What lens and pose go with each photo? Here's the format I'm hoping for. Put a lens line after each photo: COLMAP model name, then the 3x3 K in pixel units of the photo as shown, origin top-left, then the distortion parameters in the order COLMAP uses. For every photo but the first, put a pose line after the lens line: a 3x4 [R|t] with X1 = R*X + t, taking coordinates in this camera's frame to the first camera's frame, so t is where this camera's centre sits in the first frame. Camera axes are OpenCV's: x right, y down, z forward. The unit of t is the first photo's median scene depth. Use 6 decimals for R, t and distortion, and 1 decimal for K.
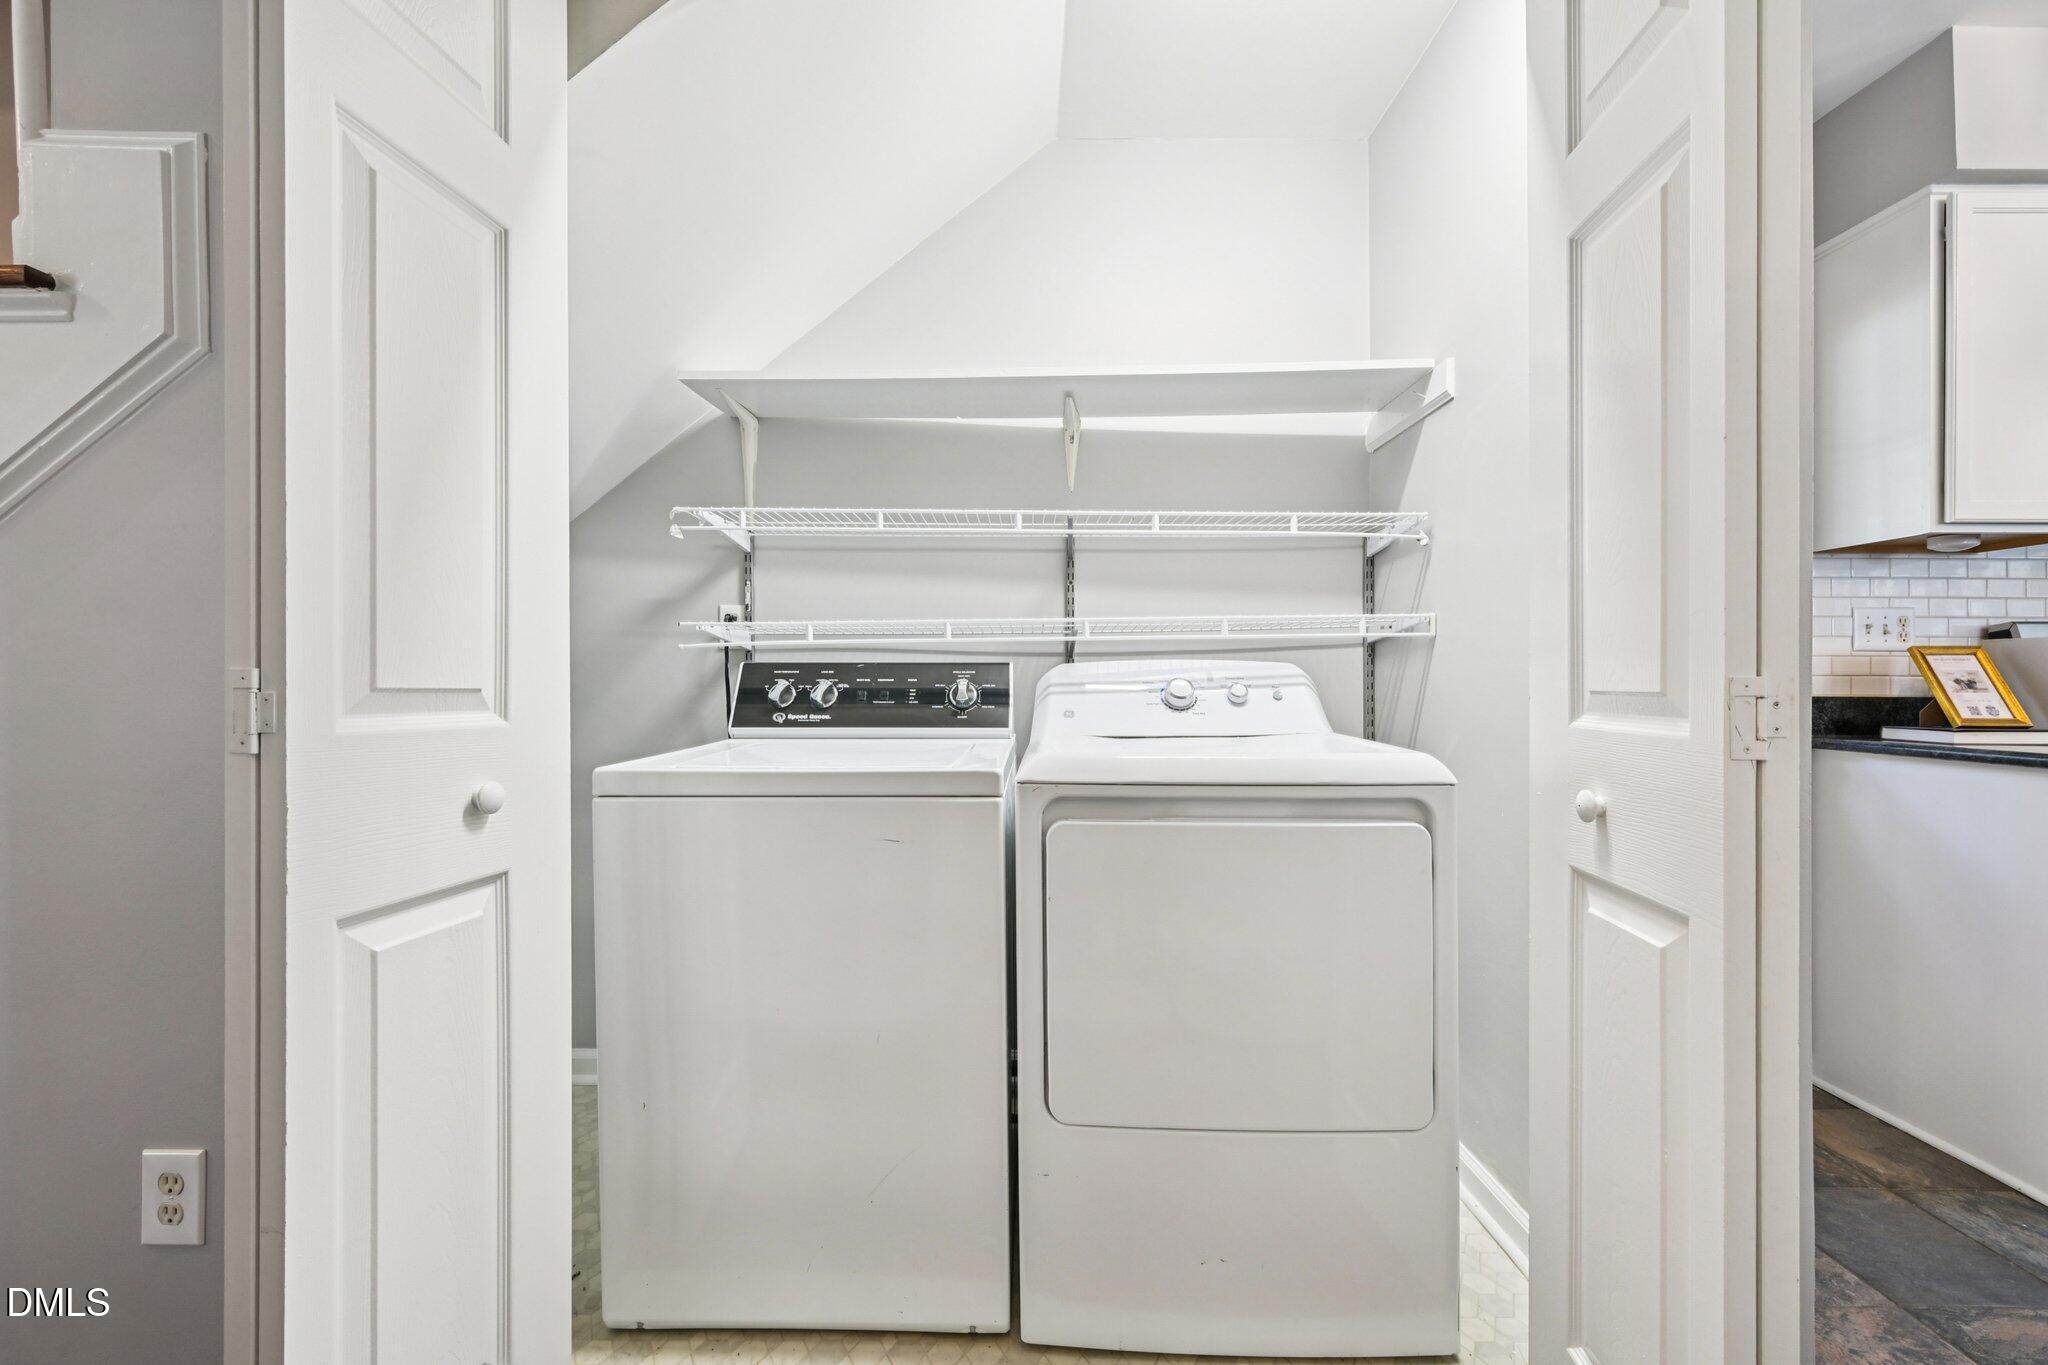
lens RADIAL K [[811.1, 0, 1039.1], [0, 811.1, 684.7], [0, 0, 1]] dist [0.007932, -0.001403]
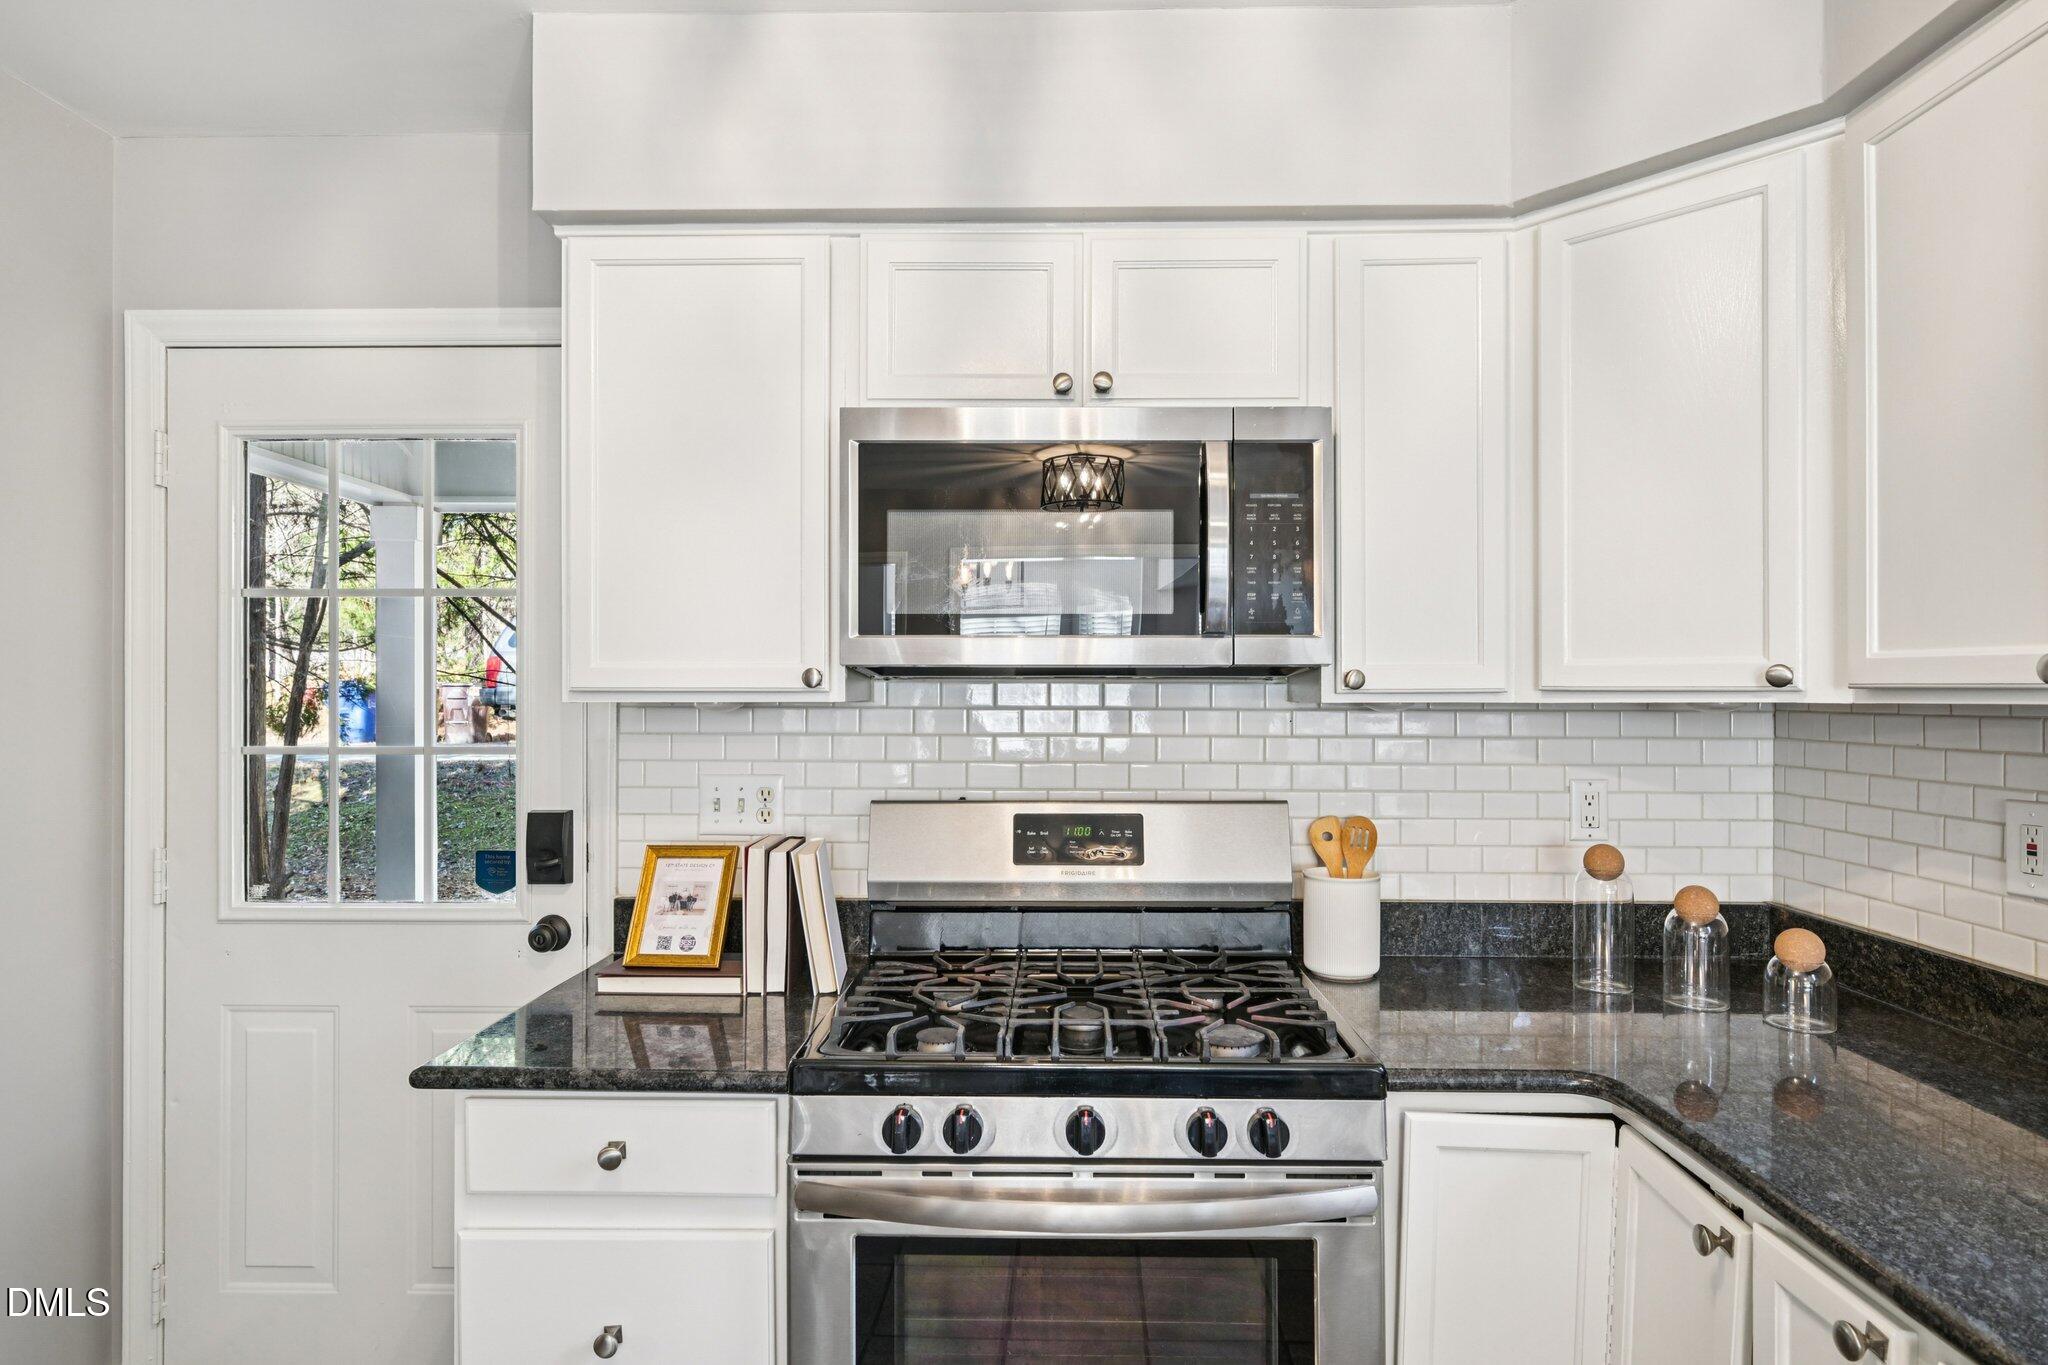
lens RADIAL K [[1119.9, 0, 1026.7], [0, 1119.9, 699.6], [0, 0, 1]] dist [-0.007053, 0.002871]
pose [[0.999342, 0.008959, -0.035146, 1.444084], [-0.008505, 0.999879, 0.013054, -0.192479], [0.035259, -0.012746, 0.999297, 0.019797]]
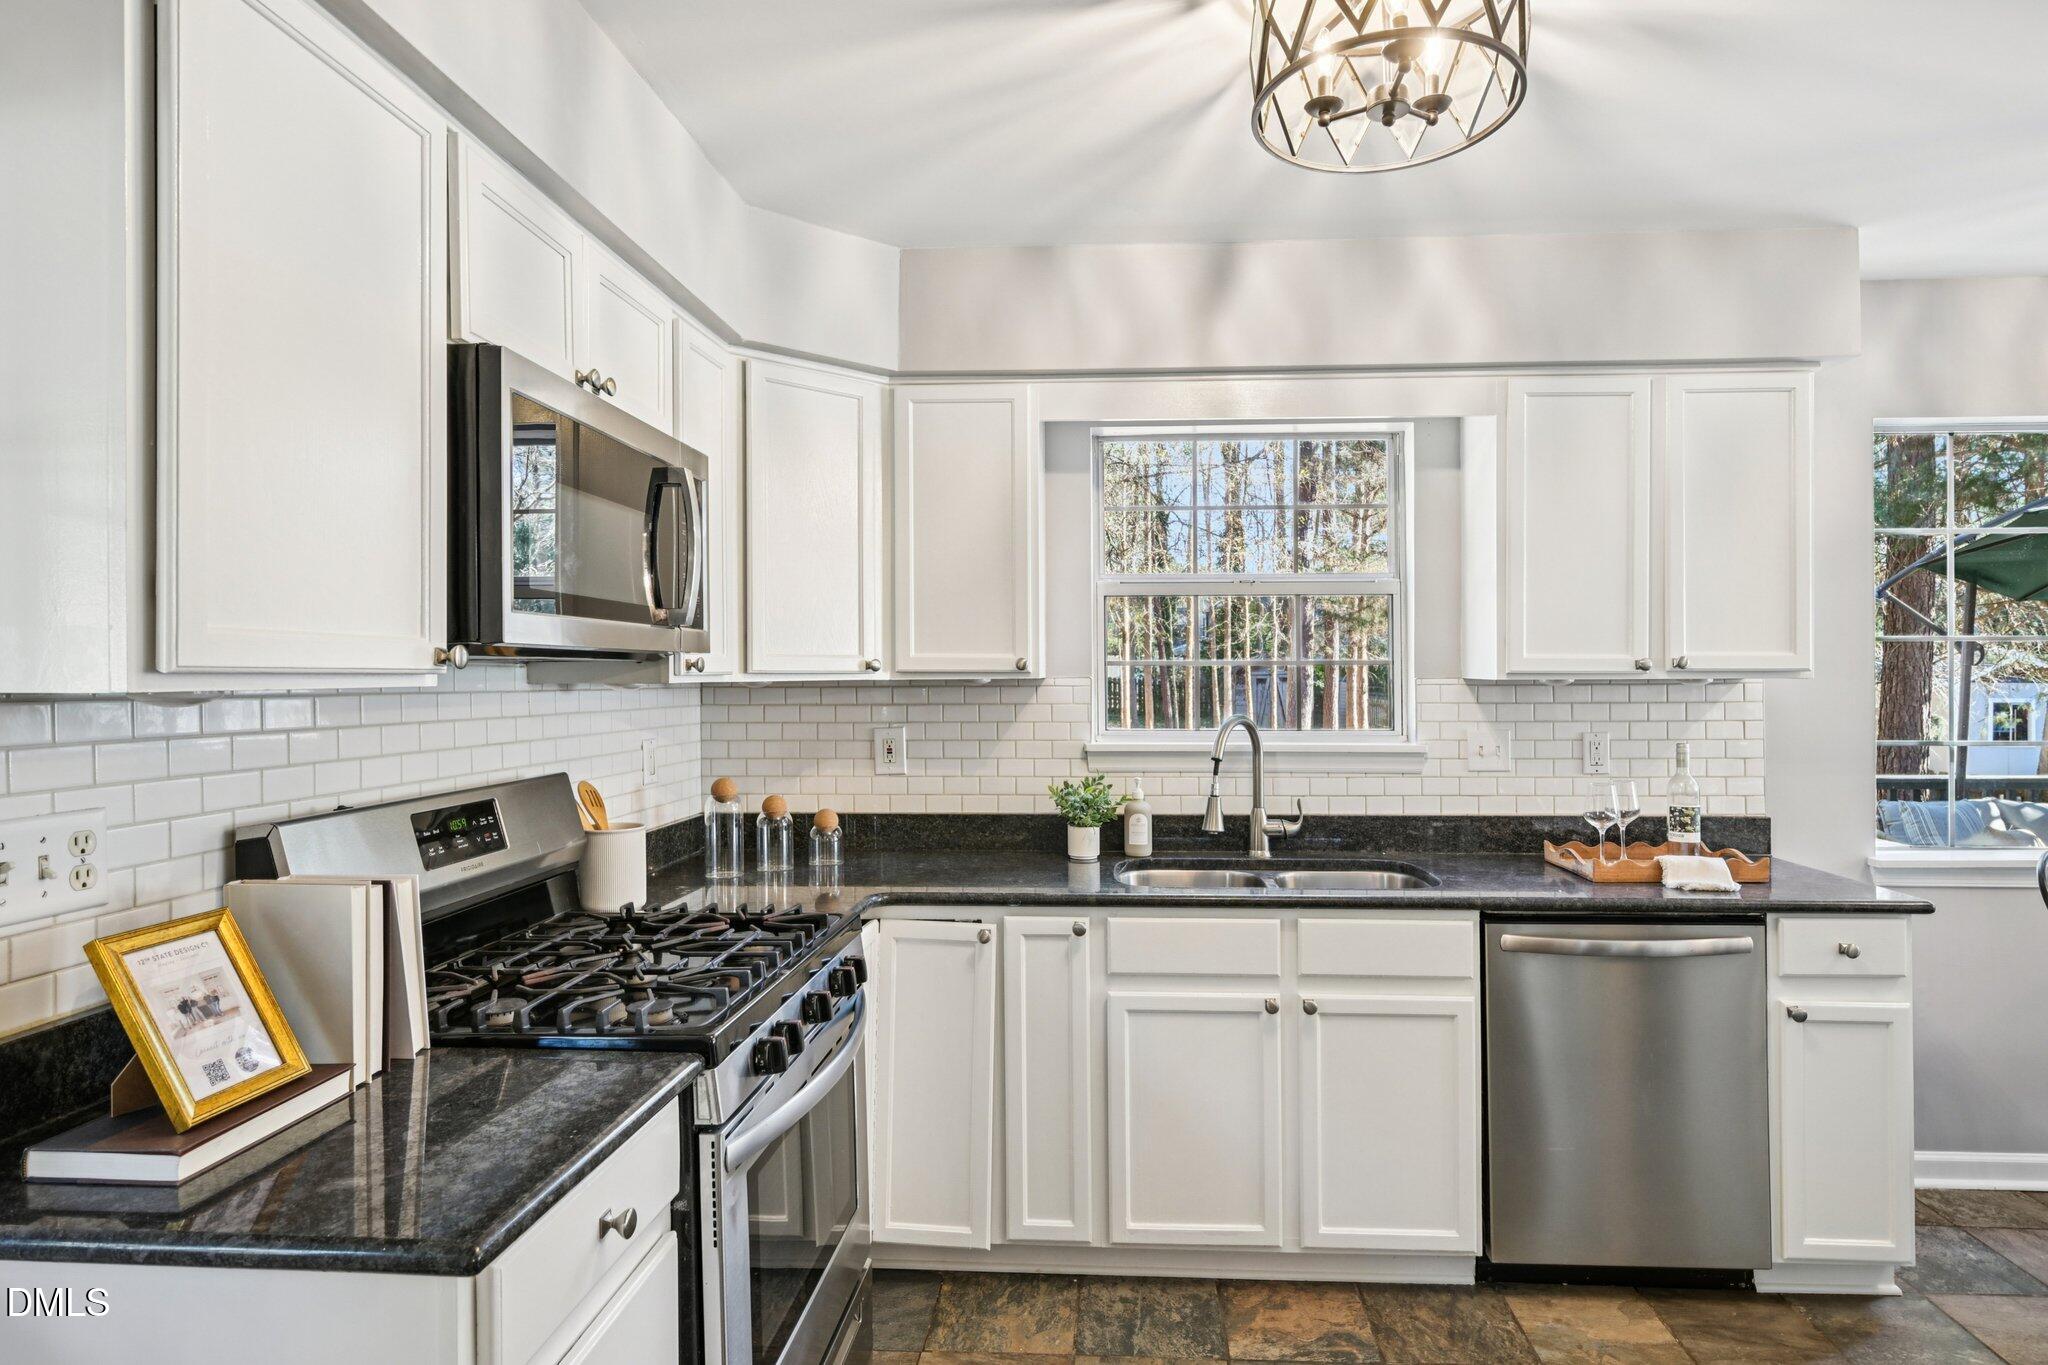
lens RADIAL K [[1119.9, 0, 1076.9], [0, 1119.9, 686.3], [0, 0, 1]] dist [-0.007053, 0.002871]
pose [[0.052085, -0.000994, 0.998642, 0.526189], [-0.002871, 0.999995, 0.001145, -0.179201], [-0.998639, -0.002927, 0.052082, 0.469536]]
